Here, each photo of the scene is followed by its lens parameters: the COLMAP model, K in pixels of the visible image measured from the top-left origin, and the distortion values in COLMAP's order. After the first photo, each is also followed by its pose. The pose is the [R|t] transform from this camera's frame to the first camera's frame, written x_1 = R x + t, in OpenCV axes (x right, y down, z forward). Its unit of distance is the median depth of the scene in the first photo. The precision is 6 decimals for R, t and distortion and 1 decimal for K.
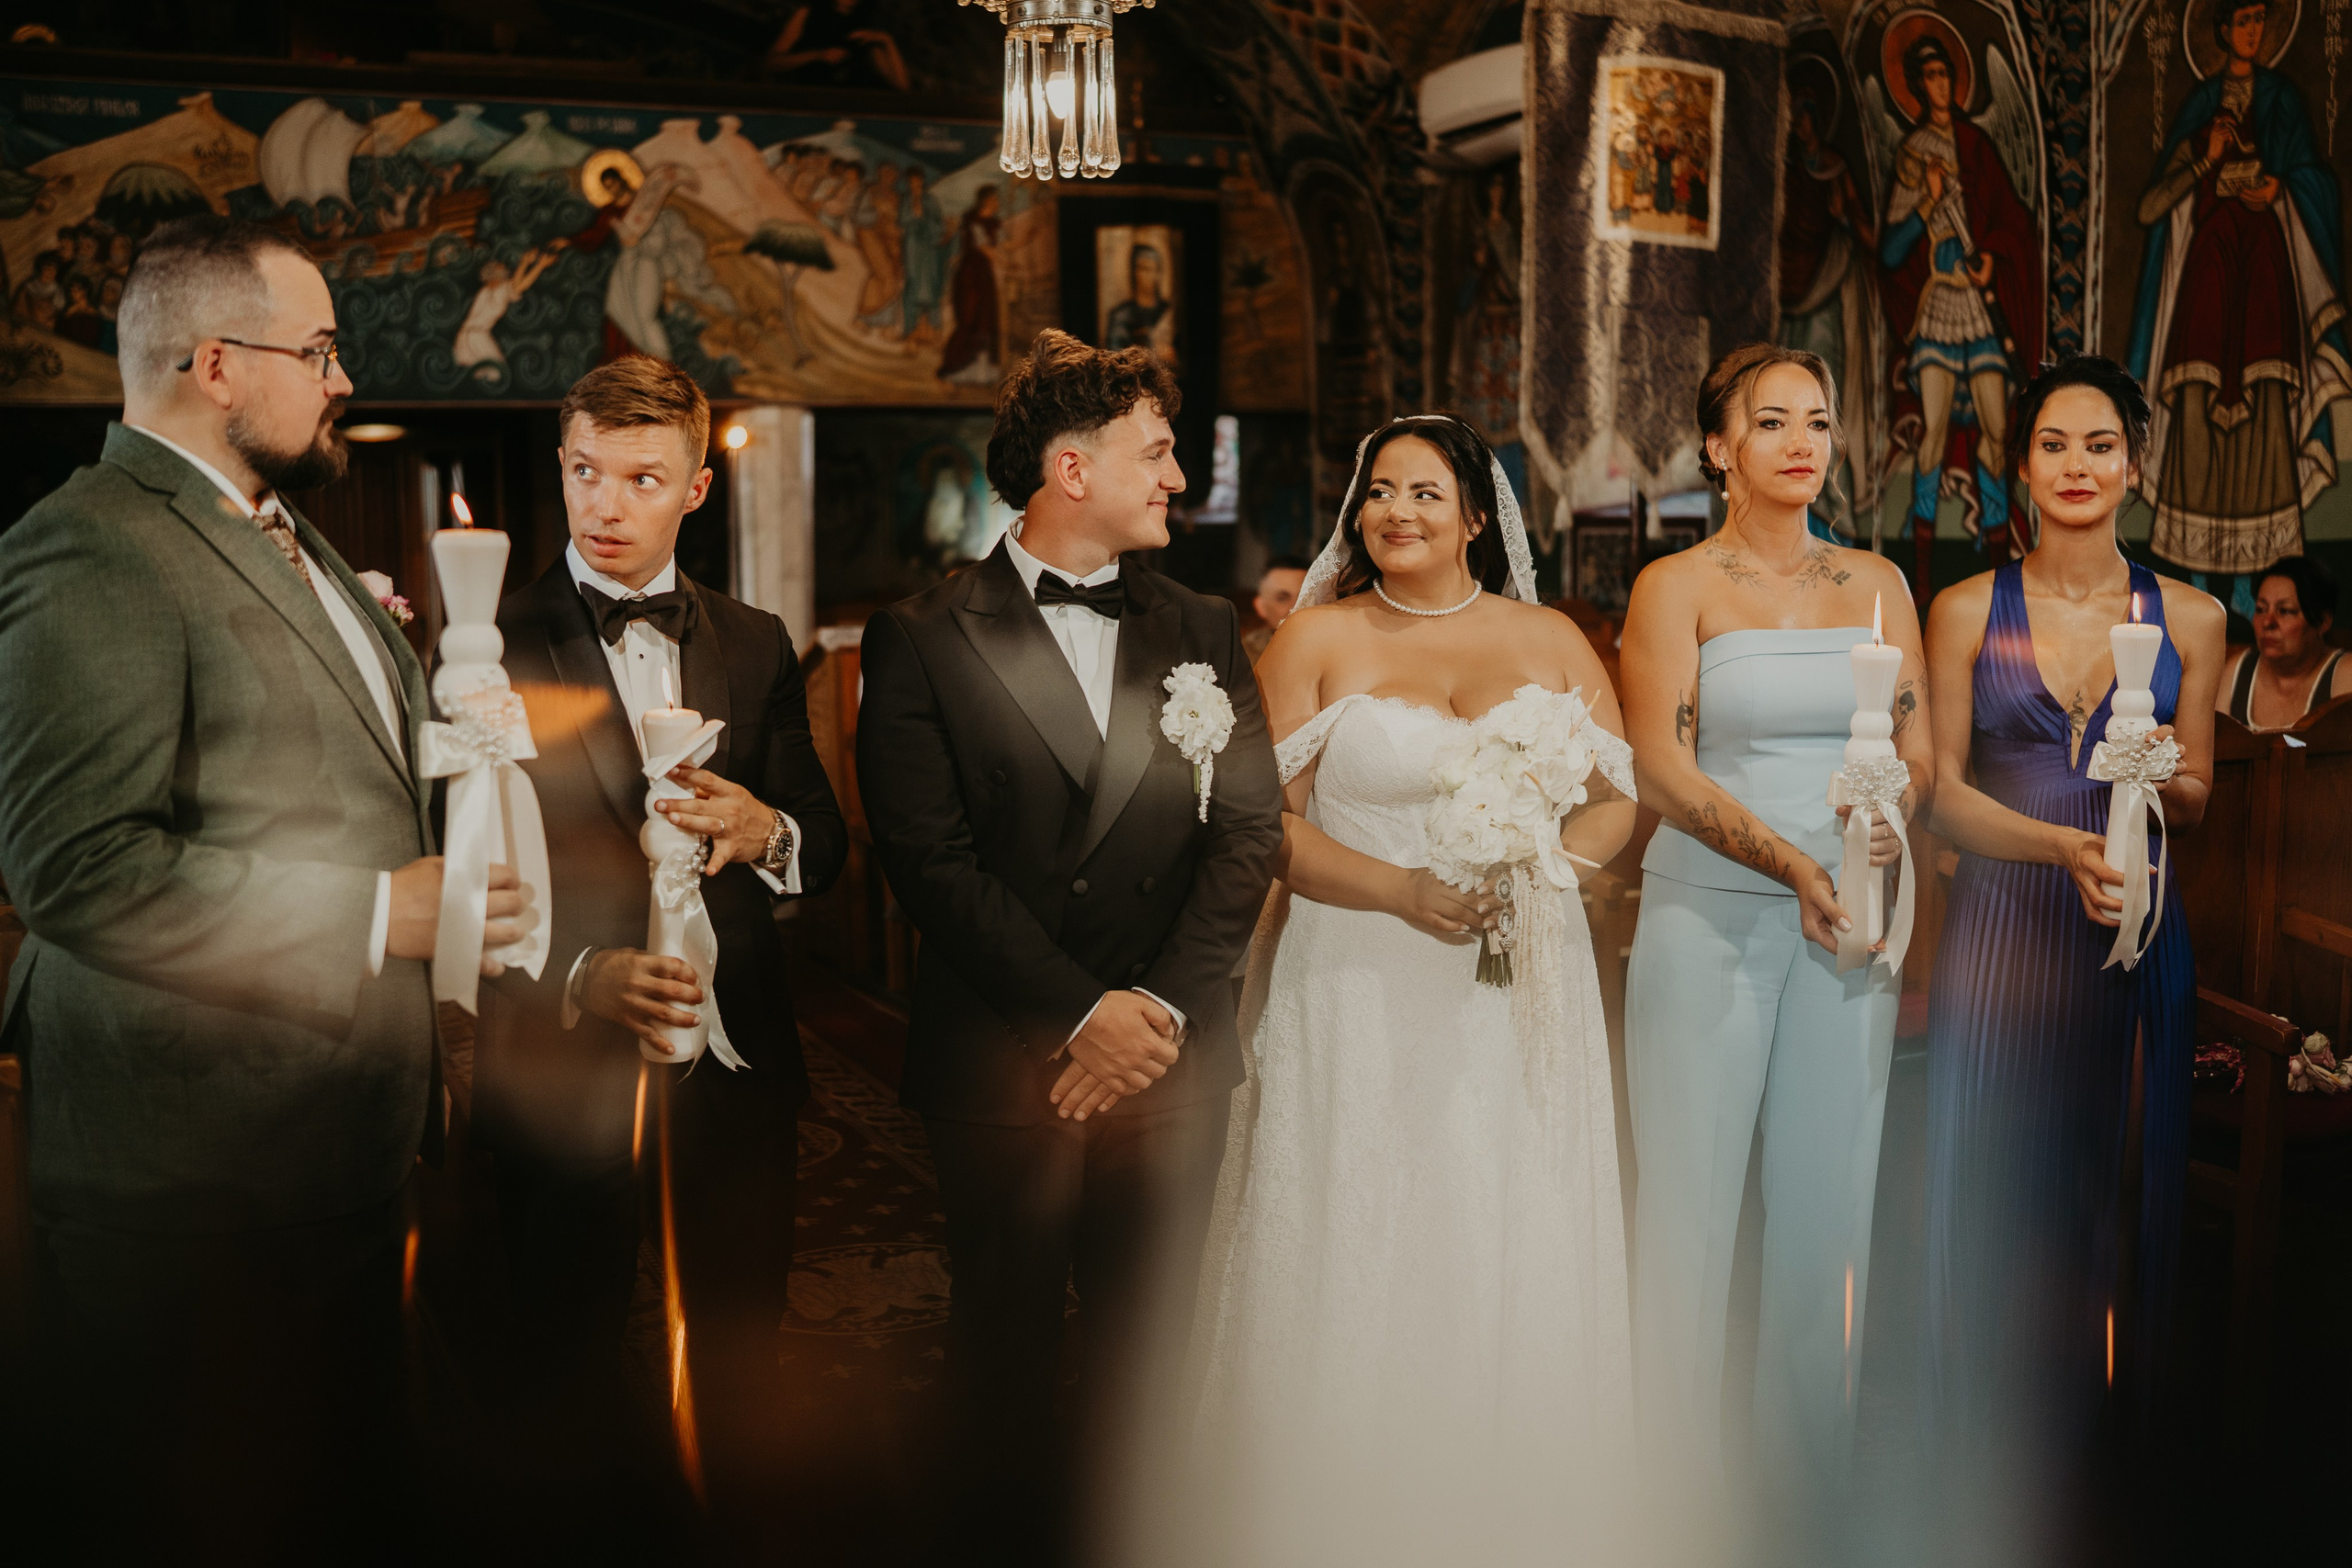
lens RADIAL K [[2322.5, 0, 1179.1], [0, 2322.5, 826.4], [0, 0, 1]] dist [-0.196243, 0.226002]
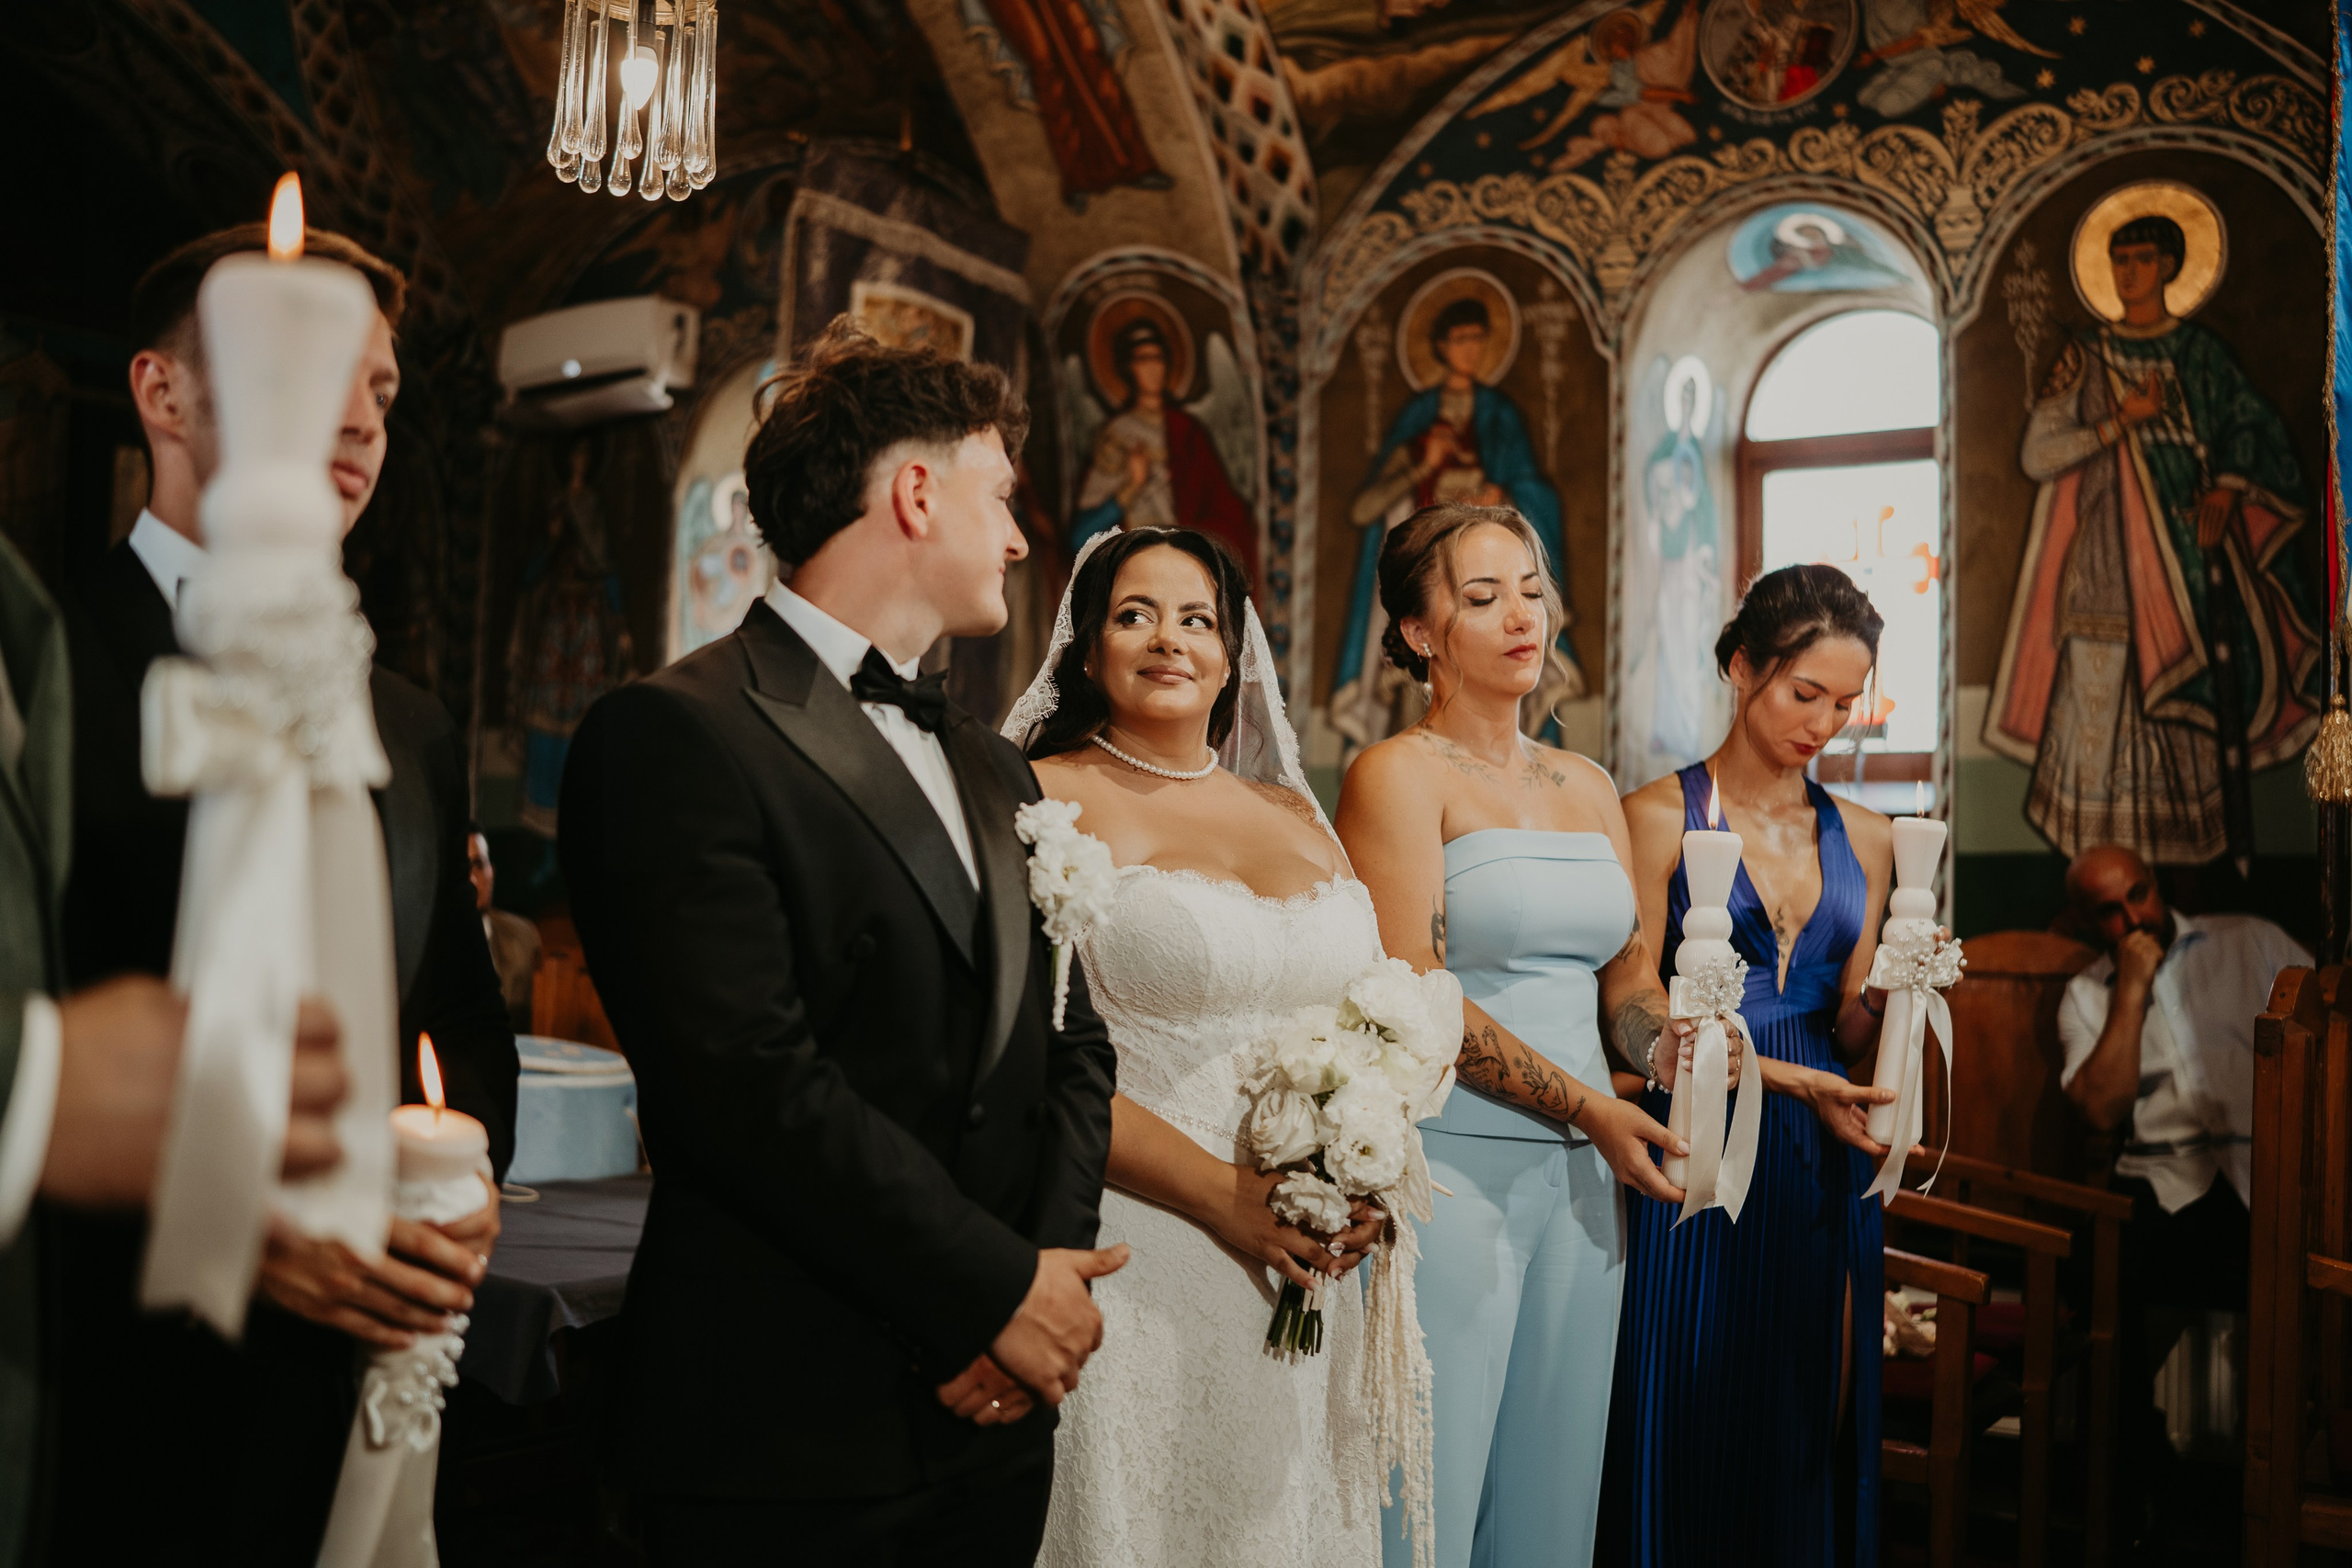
lens RADIAL K [[2305.6, 0, 1176.0], [0, 2305.6, 784.0], [0, 0, 1]] dist [-0.180798, 0.213221]
pose [[0.860765, 0.064204, 0.504938, -0.149318], [0.030227, 0.983814, -0.176624, 0.024103], [-0.508105, 0.167294, 0.844892, 0.190158]]
